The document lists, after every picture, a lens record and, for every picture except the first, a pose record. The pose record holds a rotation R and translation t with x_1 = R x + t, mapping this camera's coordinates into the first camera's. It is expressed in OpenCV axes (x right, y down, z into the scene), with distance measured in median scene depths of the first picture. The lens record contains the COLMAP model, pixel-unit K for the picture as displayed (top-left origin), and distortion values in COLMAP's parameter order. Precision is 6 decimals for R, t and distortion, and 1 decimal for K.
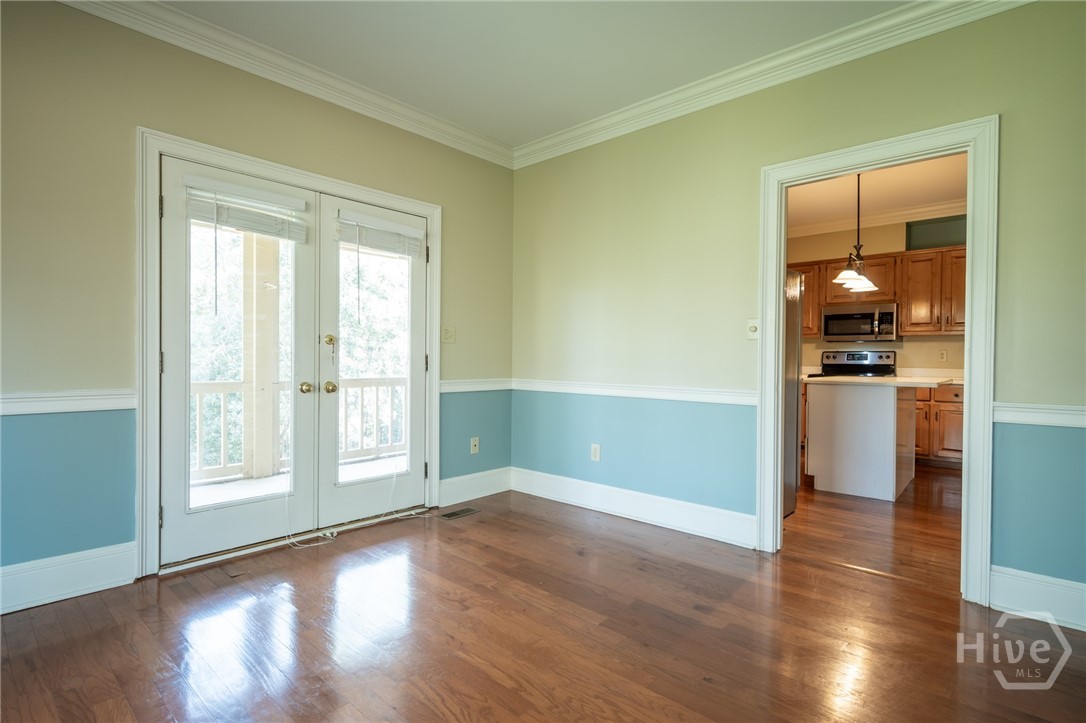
lens RADIAL K [[543.6, 0, 548.2], [0, 543.6, 362.4], [0, 0, 1]] dist [0.001930, 0.000064]
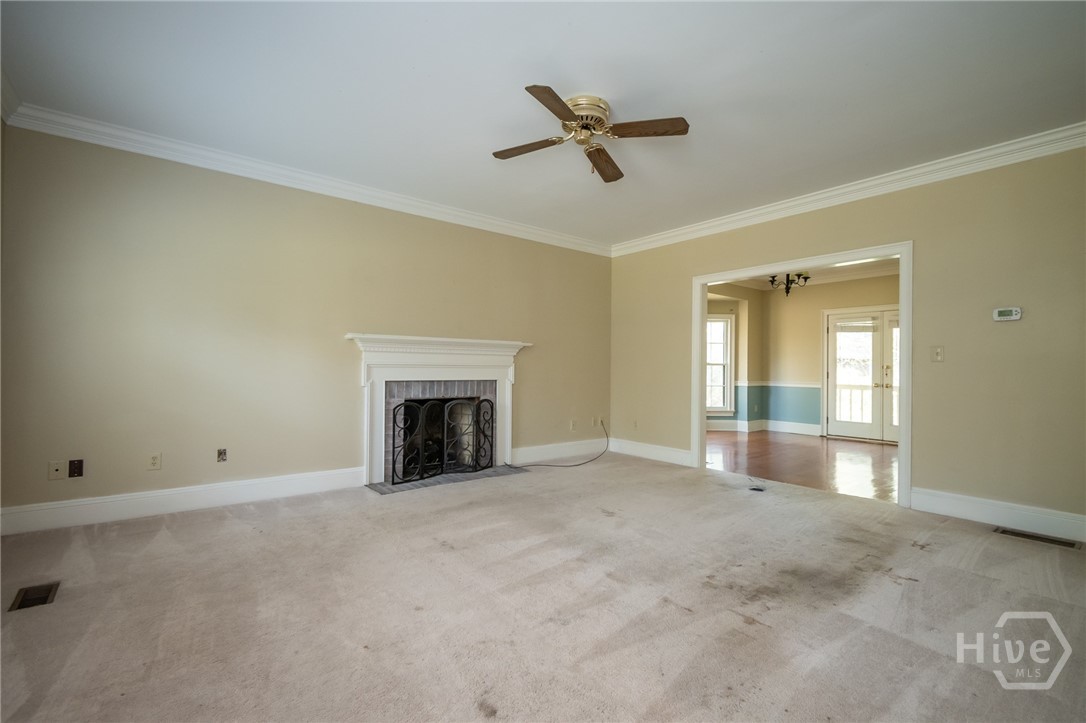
lens RADIAL K [[475.4, 0, 538.5], [0, 475.4, 361.9], [0, 0, 1]] dist [-0.001705, -0.000152]
pose [[-0.174511, -0.026548, -0.984297, 2.066577], [-0.023541, 0.999463, -0.022783, 0.022297], [0.984374, 0.019196, -0.175042, -0.223309]]
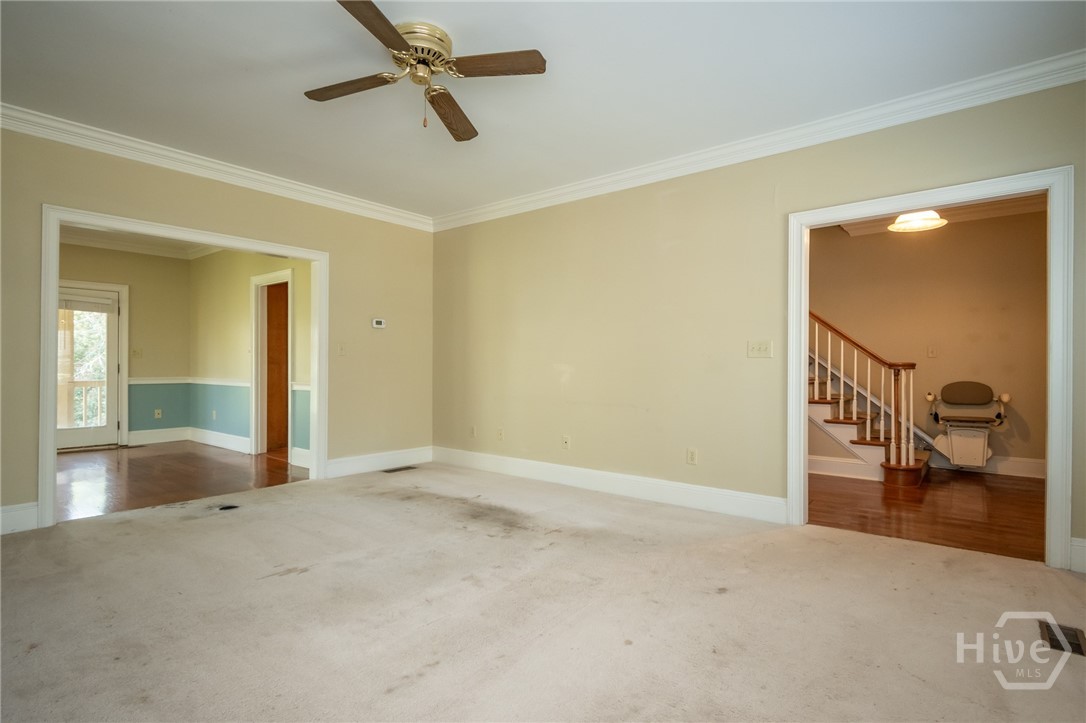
lens RADIAL K [[543.6, 0, 546.1], [0, 543.6, 368.5], [0, 0, 1]] dist [0.001930, 0.000064]
pose [[0.998359, -0.005876, 0.056960, 1.322540], [0.006272, 0.999957, -0.006773, 0.027049], [-0.056918, 0.007119, 0.998353, -1.118260]]
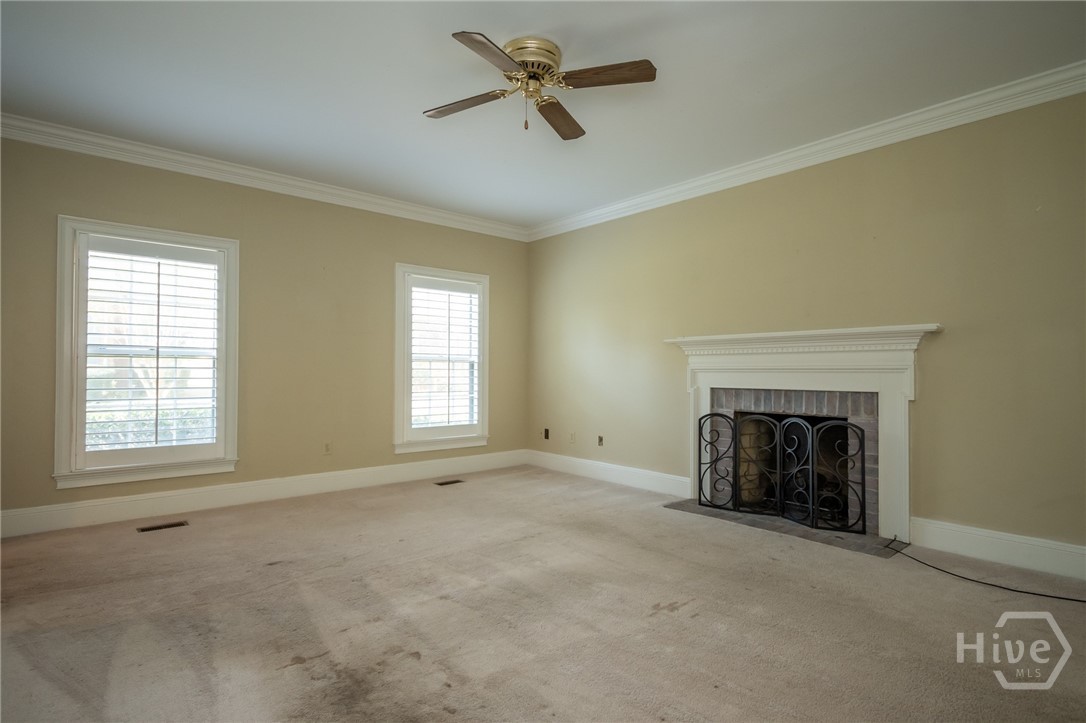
lens RADIAL K [[543.6, 0, 546.1], [0, 543.6, 370.4], [0, 0, 1]] dist [0.001930, 0.000064]
pose [[-0.994211, -0.013575, 0.106588, 1.064369], [-0.012244, 0.999839, 0.013130, -0.000481], [-0.106749, 0.011749, -0.994217, 0.521874]]
